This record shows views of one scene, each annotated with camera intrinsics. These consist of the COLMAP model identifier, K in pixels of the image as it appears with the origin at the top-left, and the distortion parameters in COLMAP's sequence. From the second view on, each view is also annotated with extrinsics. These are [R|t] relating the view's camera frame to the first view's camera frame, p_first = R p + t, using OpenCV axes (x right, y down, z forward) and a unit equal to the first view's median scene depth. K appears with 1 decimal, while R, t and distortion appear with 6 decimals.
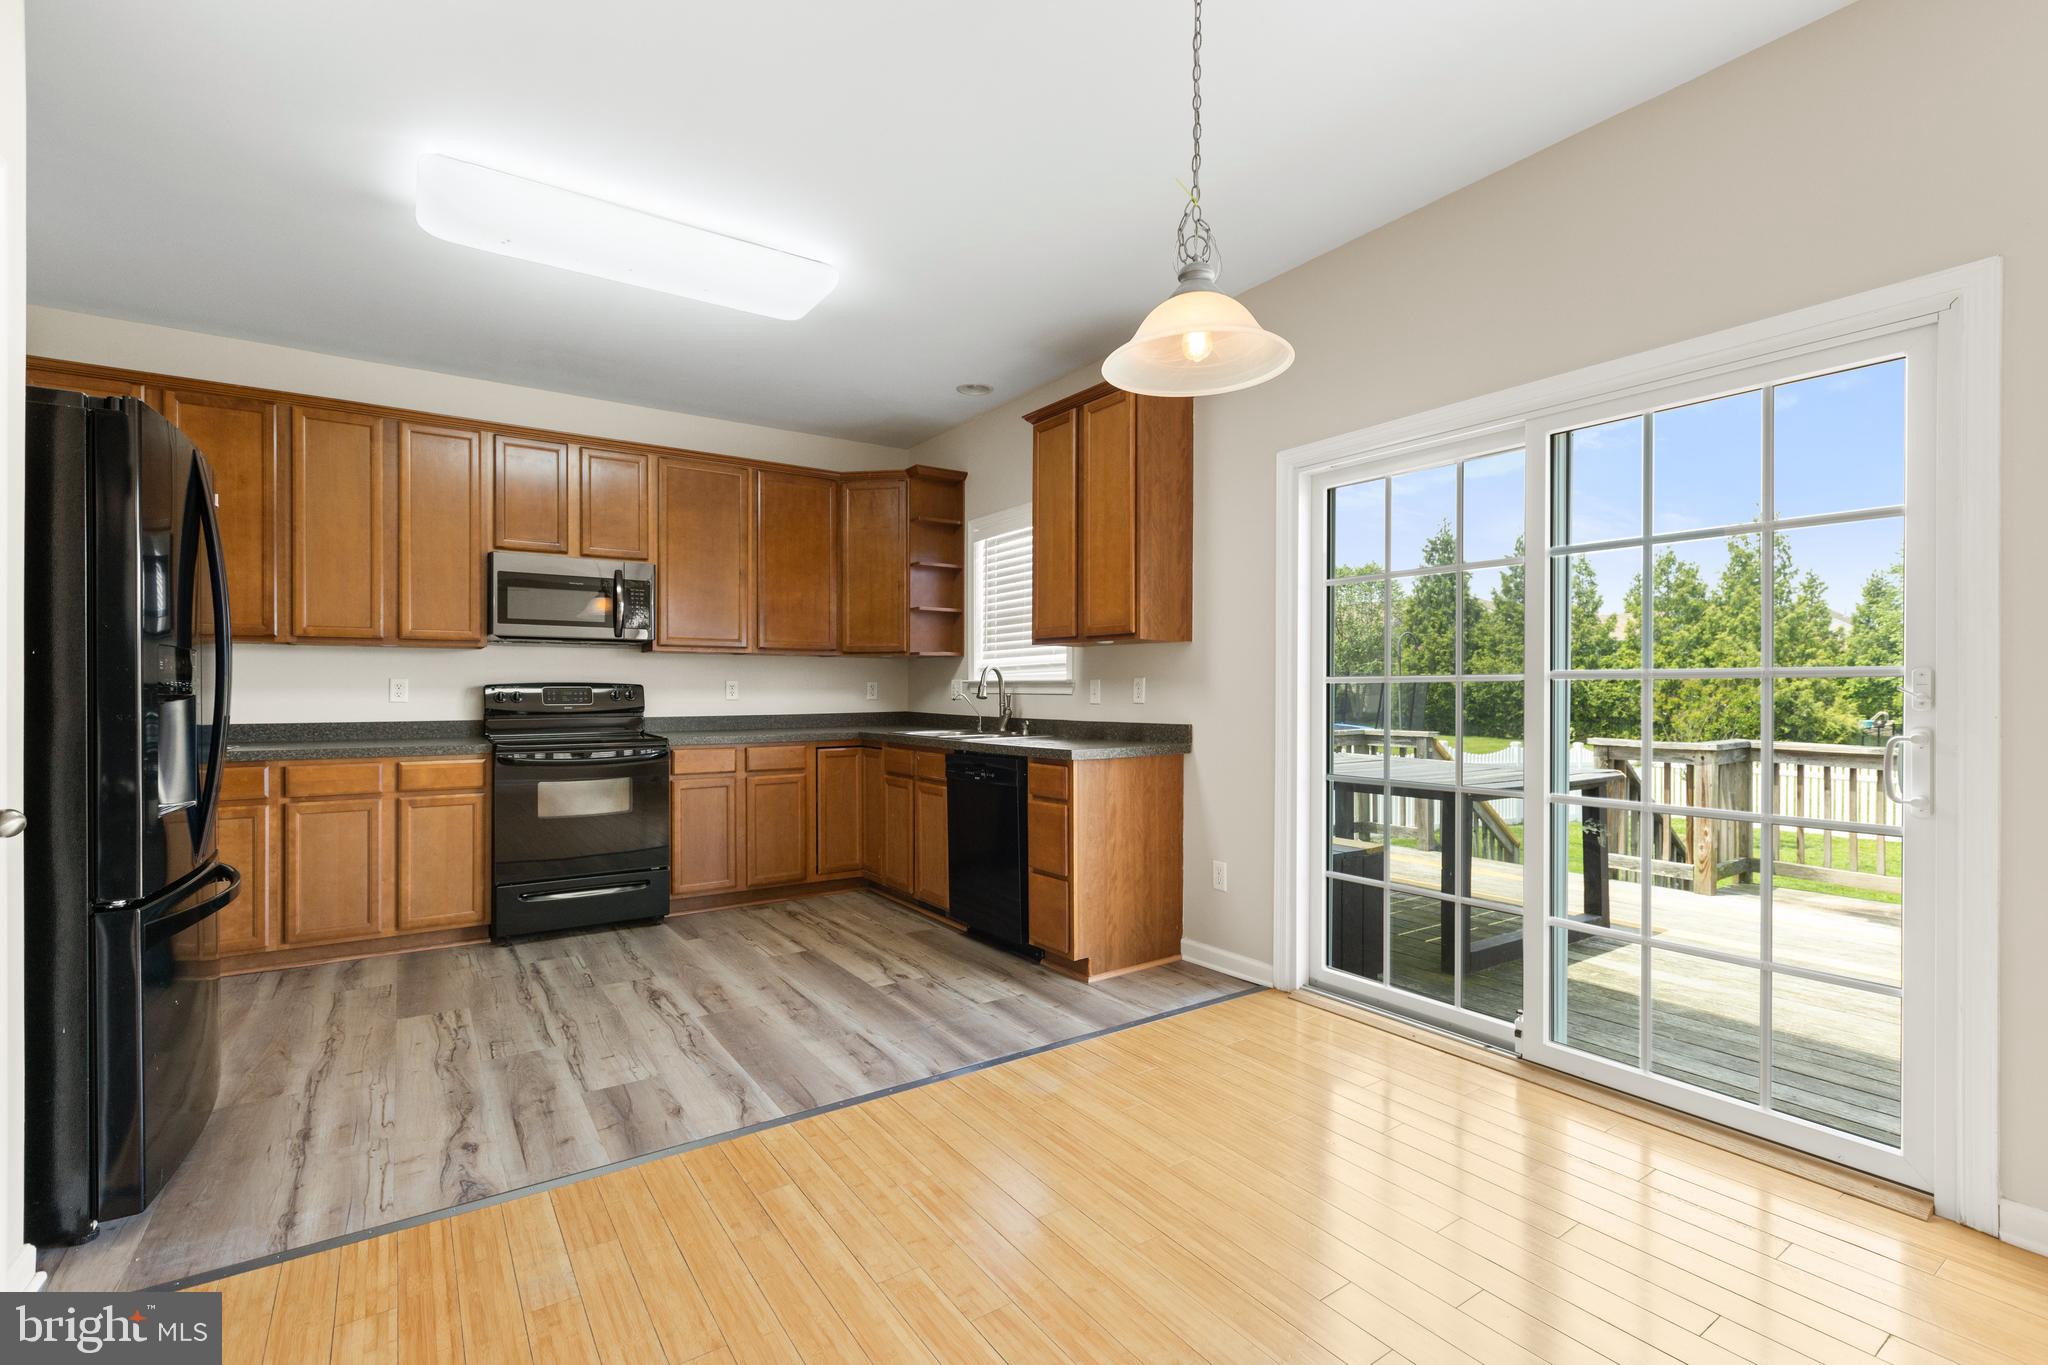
lens RADIAL K [[913.1, 0, 1026.4], [0, 913.1, 688.7], [0, 0, 1]] dist [0.001067, -0.001120]
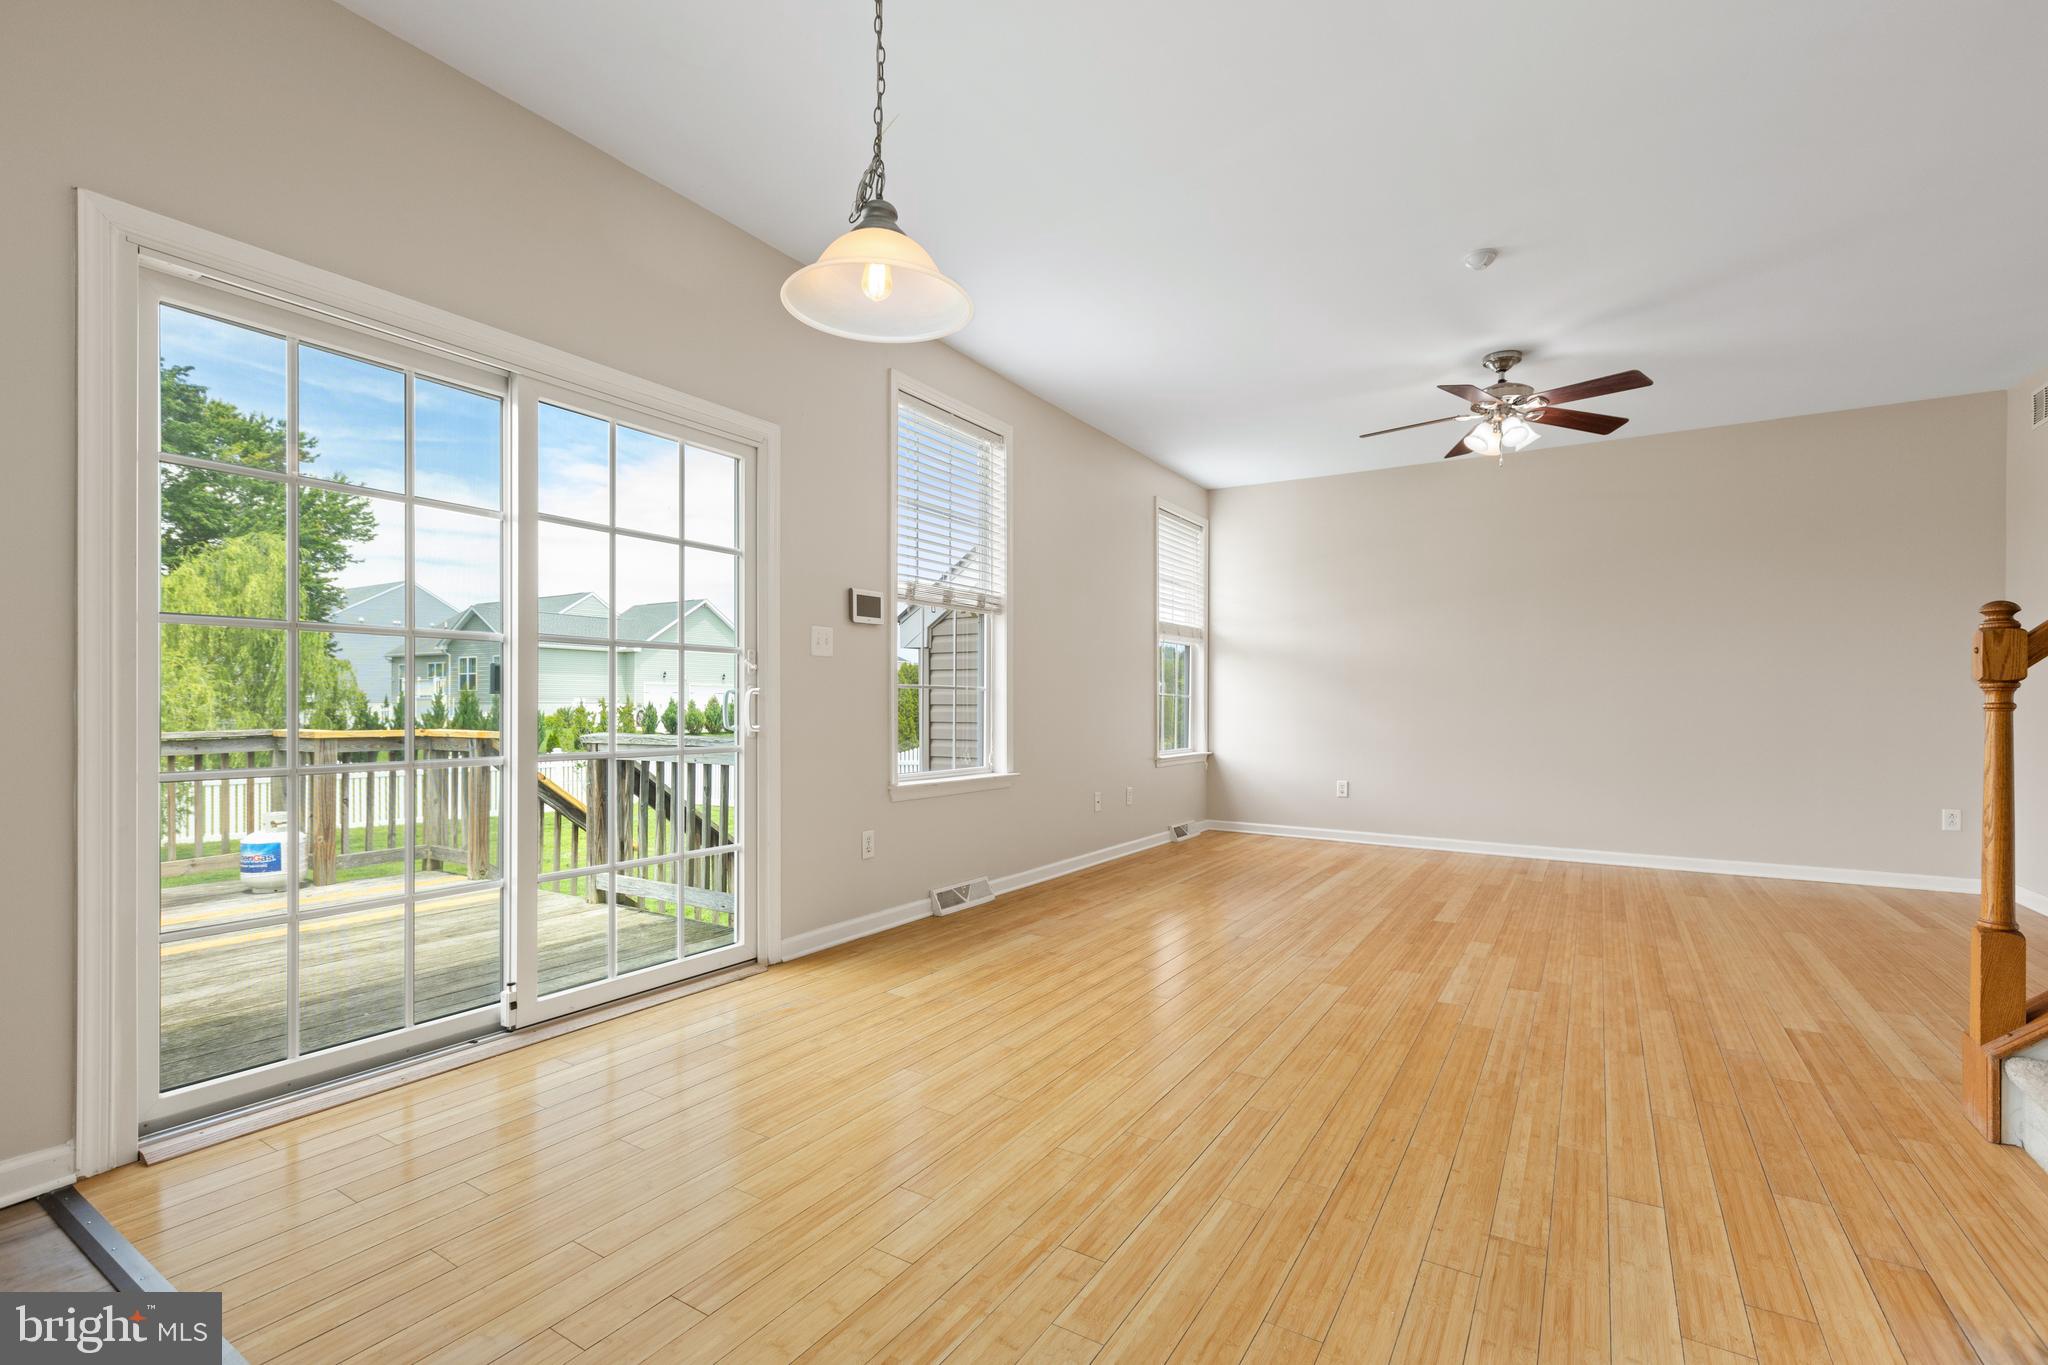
lens RADIAL K [[923.0, 0, 1020.1], [0, 923.0, 674.1], [0, 0, 1]] dist [-0.002055, -0.000790]
pose [[-0.396978, 0.029829, 0.917343, -0.361347], [-0.003035, 0.999424, -0.033811, 0.036964], [-0.917823, -0.016206, -0.396659, 0.564919]]
